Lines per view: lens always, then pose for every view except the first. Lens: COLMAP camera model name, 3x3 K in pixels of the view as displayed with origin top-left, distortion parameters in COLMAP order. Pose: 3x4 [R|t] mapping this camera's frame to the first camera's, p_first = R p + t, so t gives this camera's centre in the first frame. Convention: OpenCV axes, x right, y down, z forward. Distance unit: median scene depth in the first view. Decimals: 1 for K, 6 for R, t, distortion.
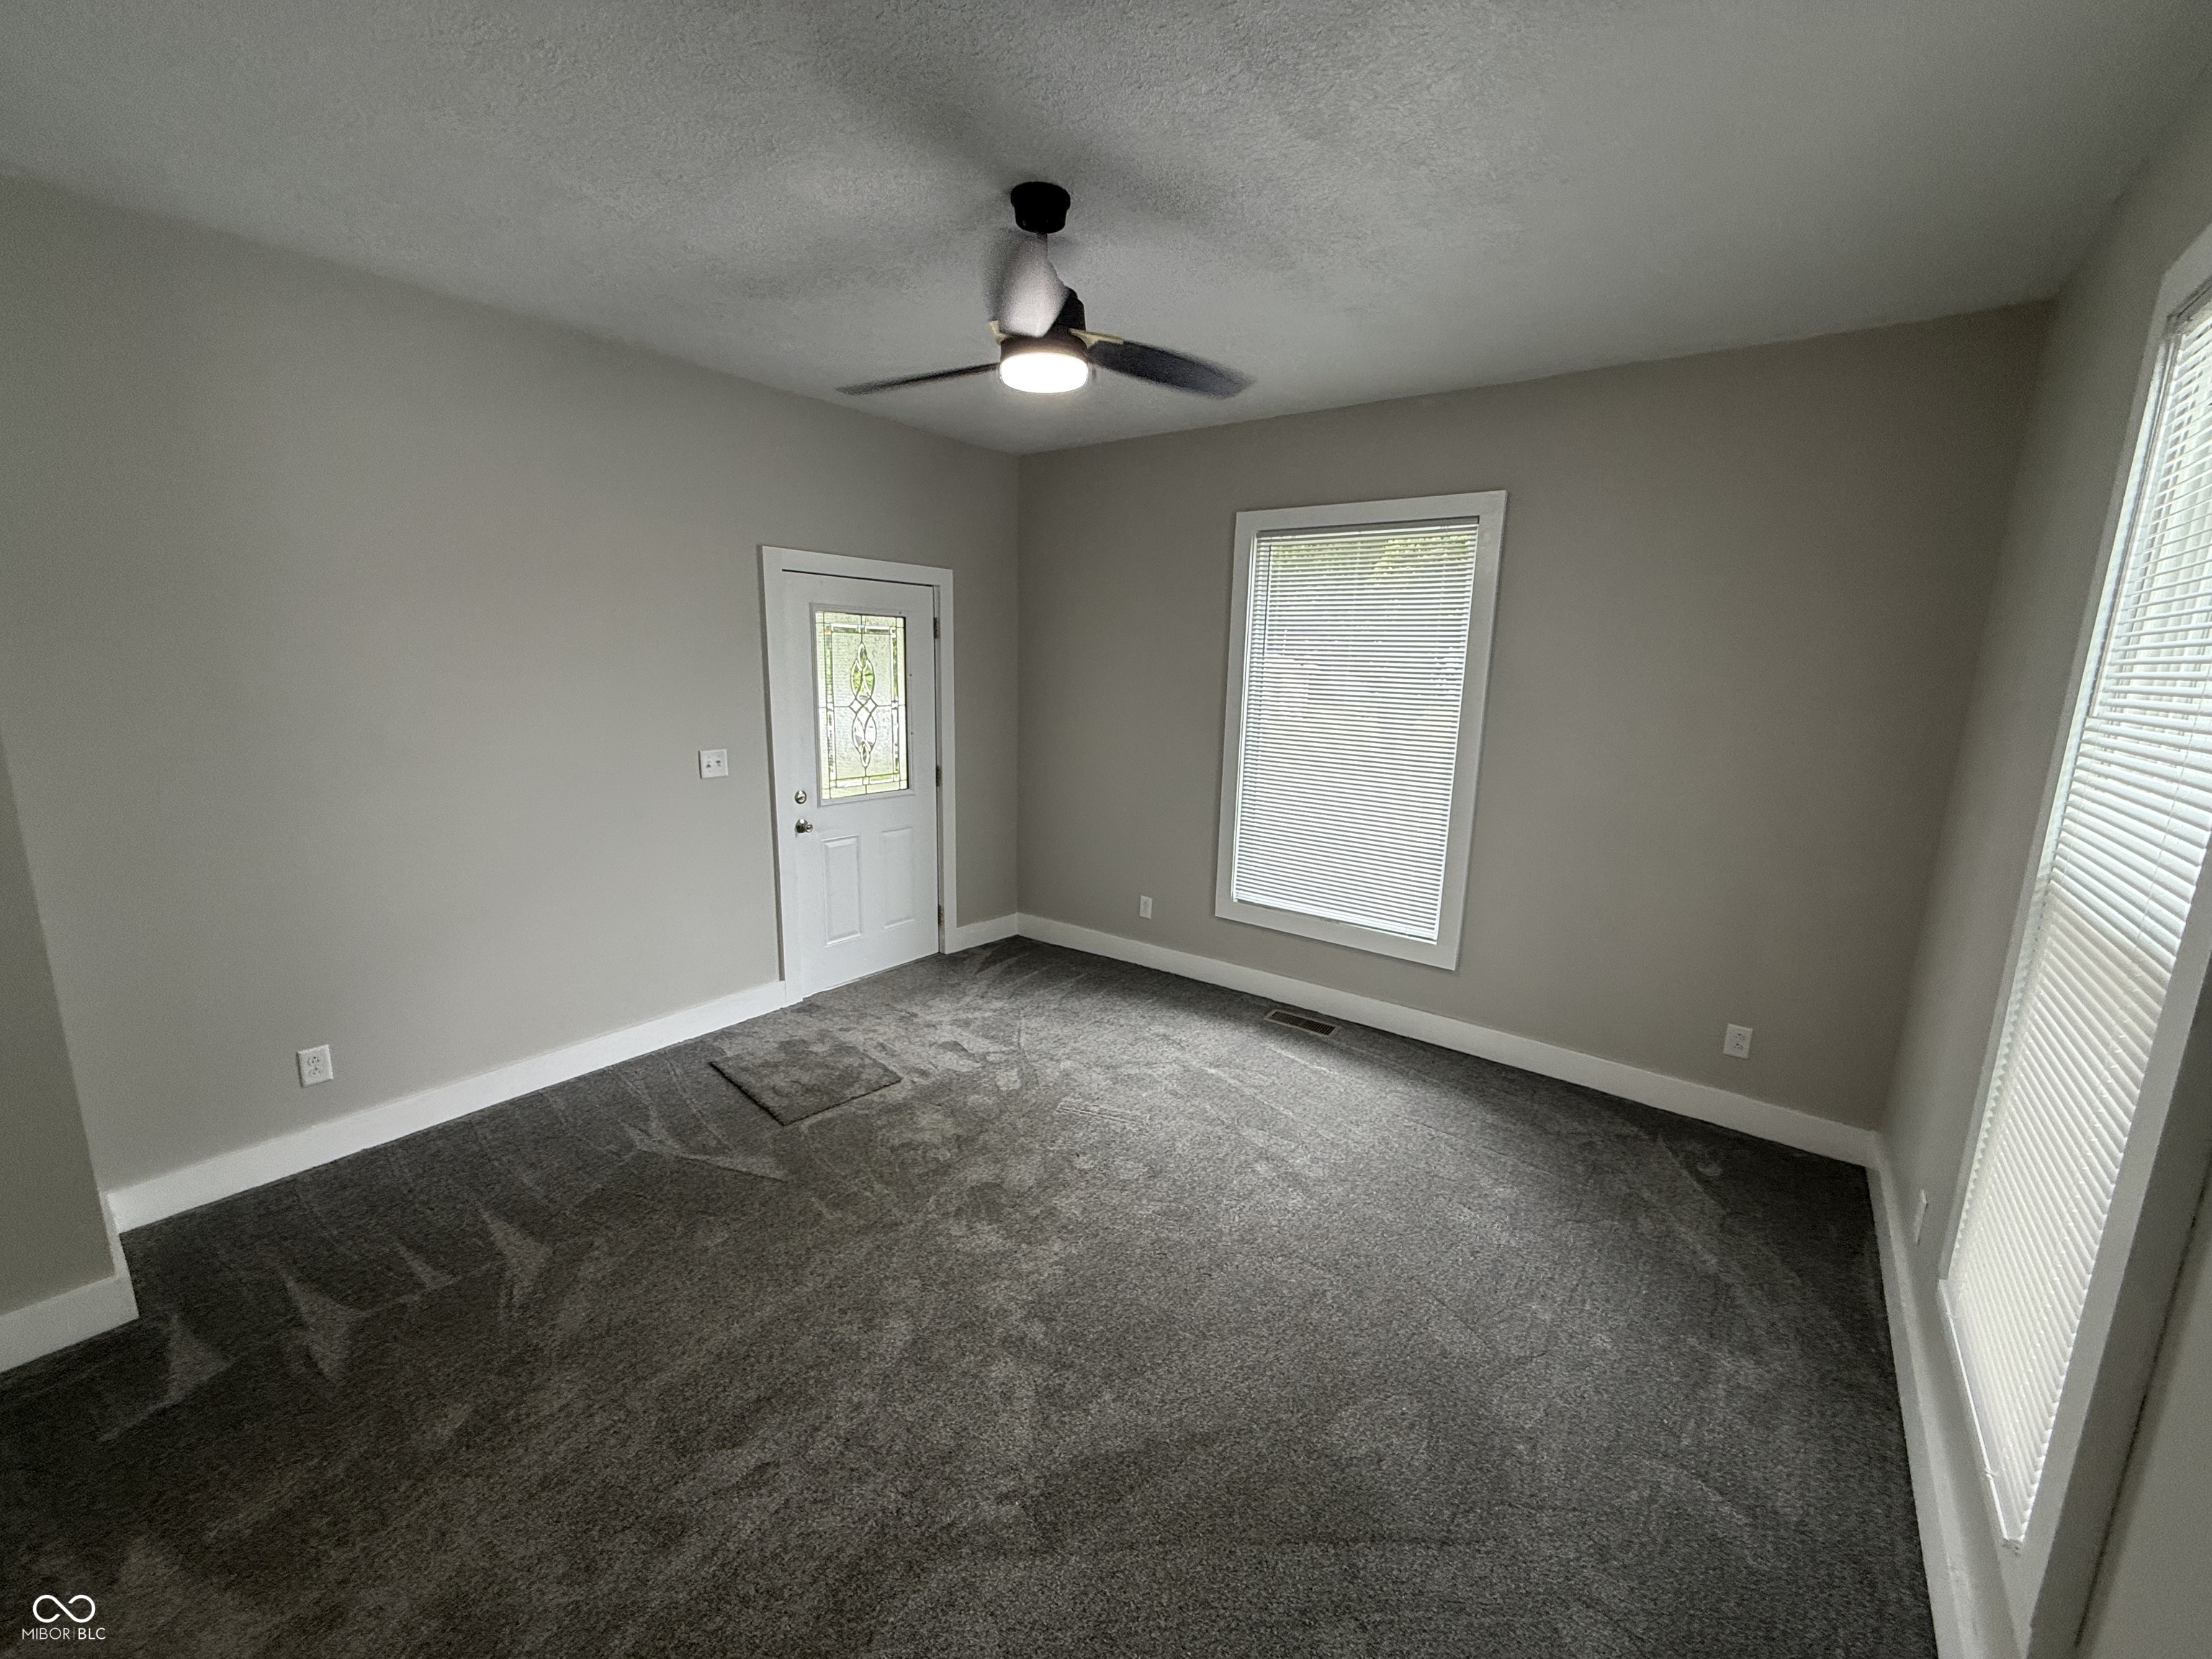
lens RADIAL K [[881.9, 0, 1106.0], [0, 881.9, 829.5], [0, 0, 1]] dist [-0.002801, -0.000007]
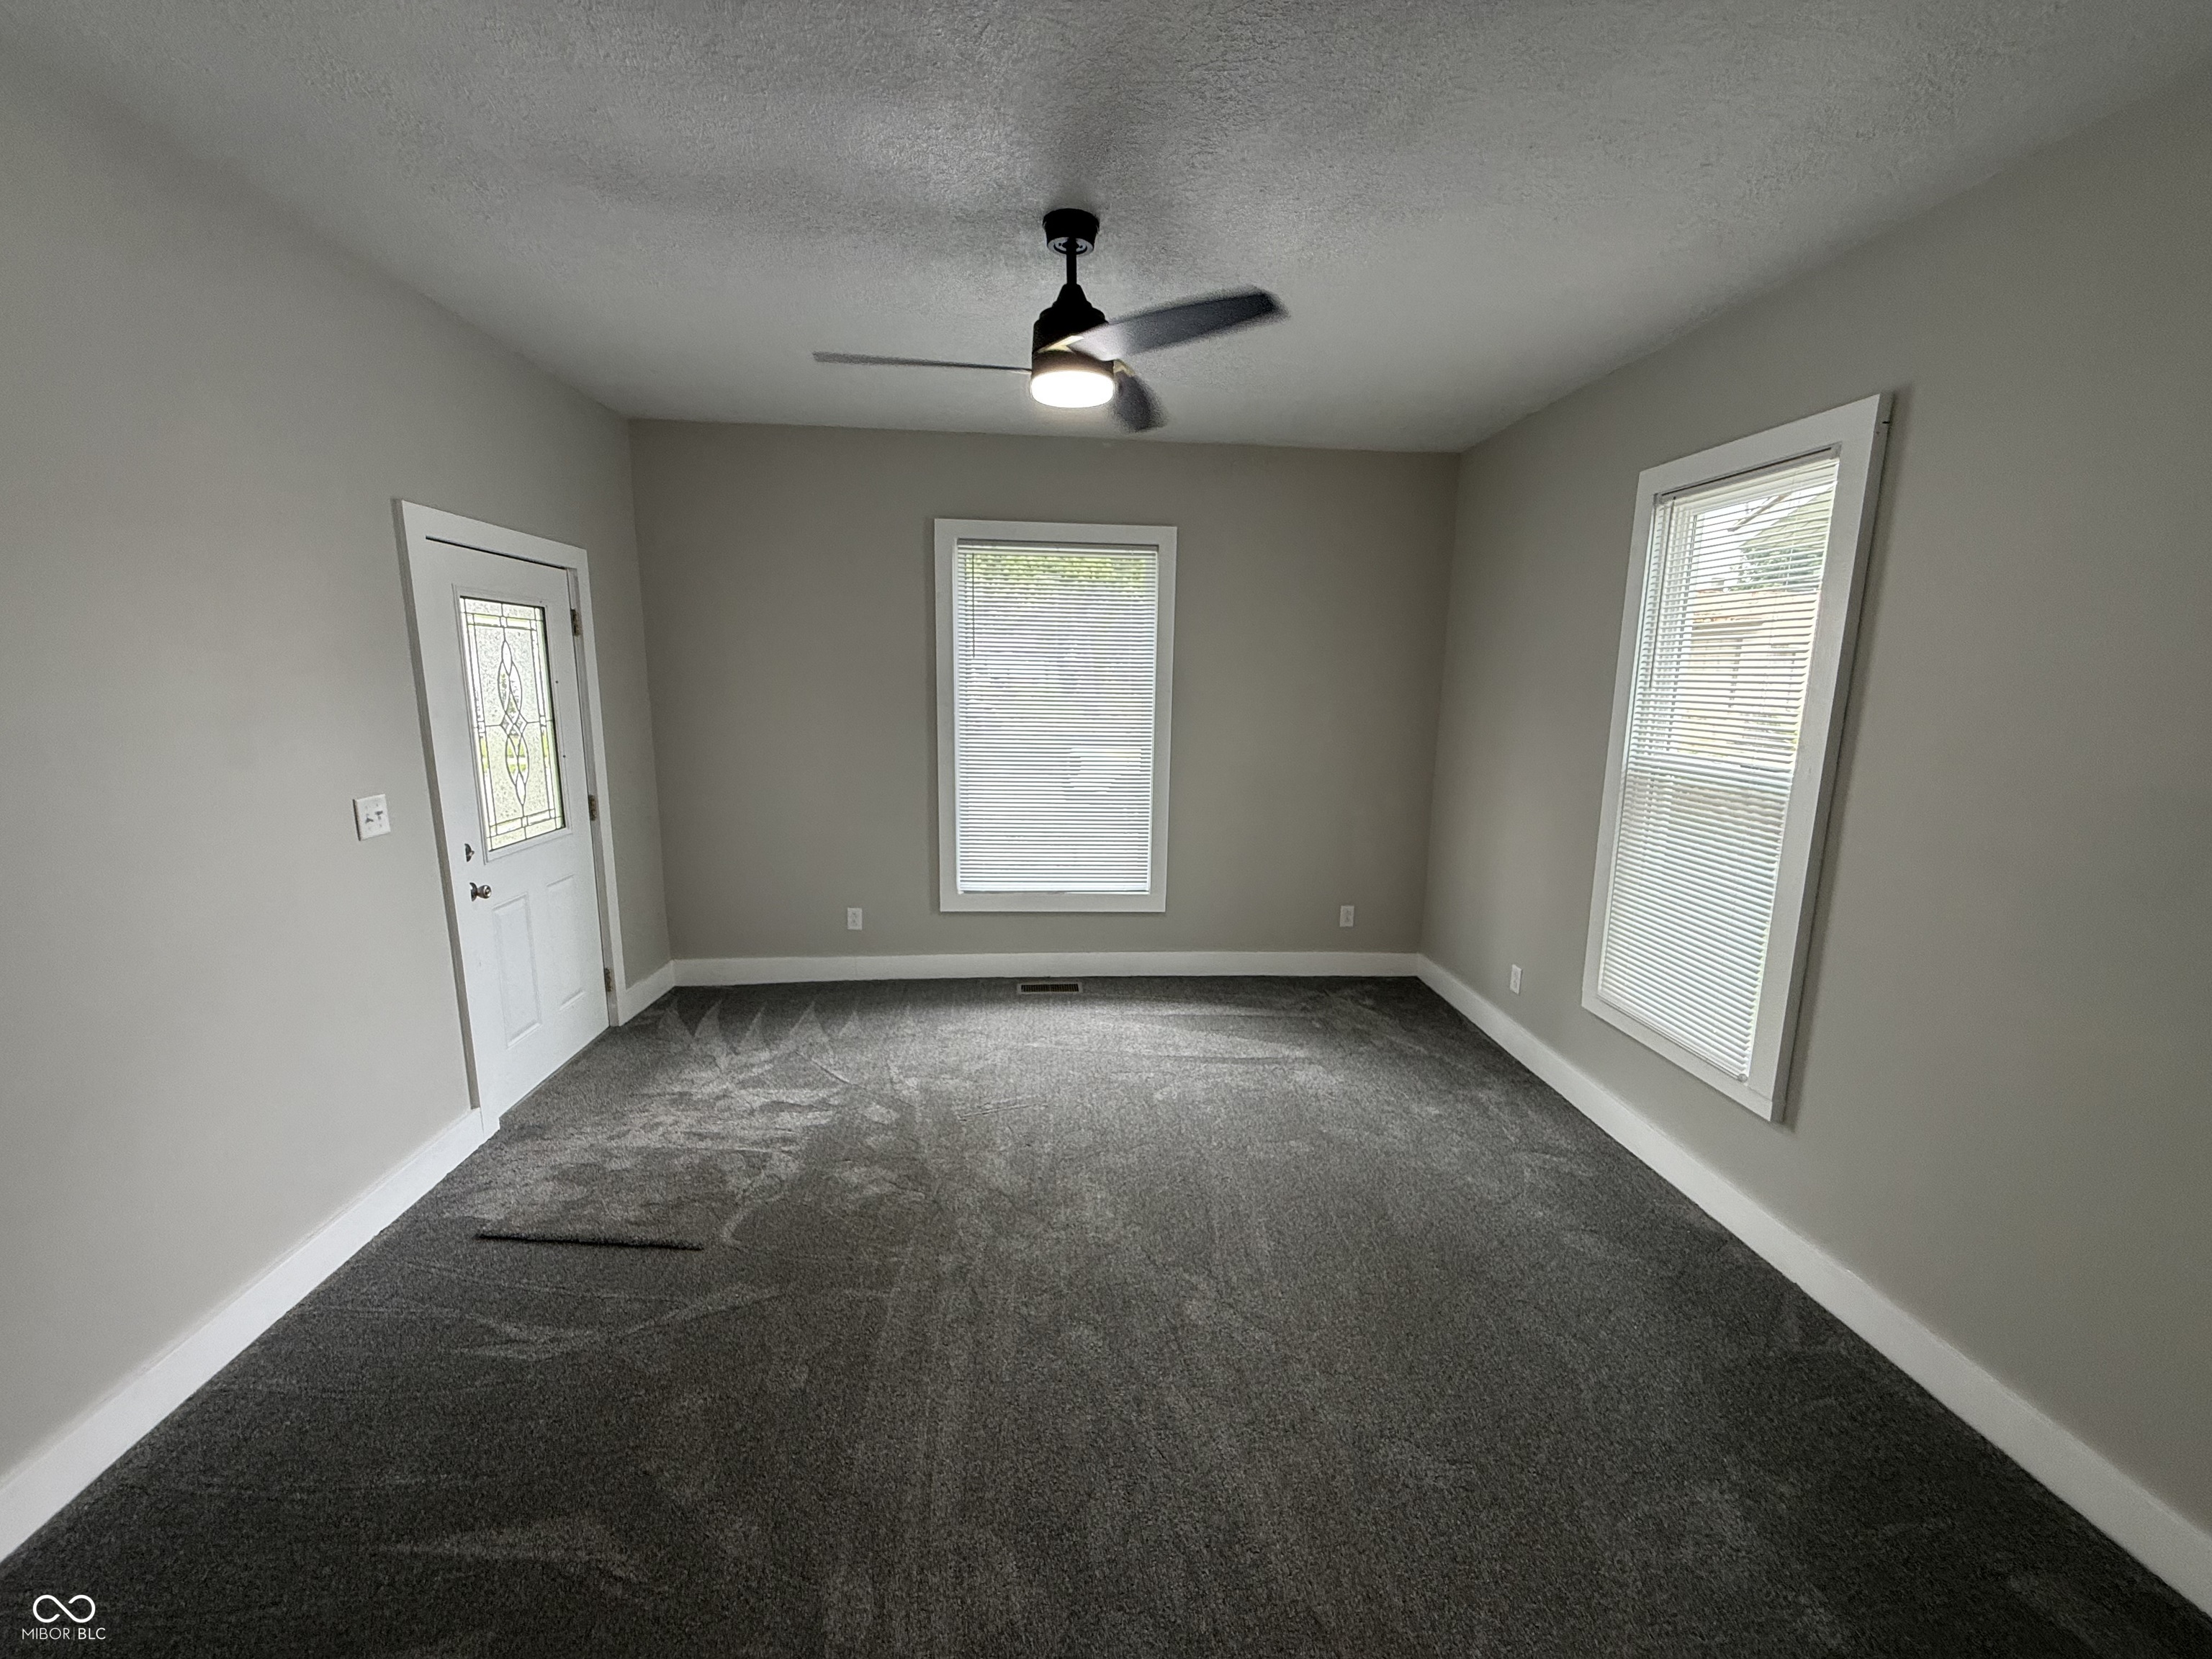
lens RADIAL K [[881.9, 0, 1106.0], [0, 881.9, 829.5], [0, 0, 1]] dist [-0.002801, -0.000007]
pose [[0.745148, -0.128464, 0.654410, -0.433297], [0.127764, 0.990594, 0.048979, -0.024014], [-0.654547, 0.047113, 0.754552, 0.110902]]
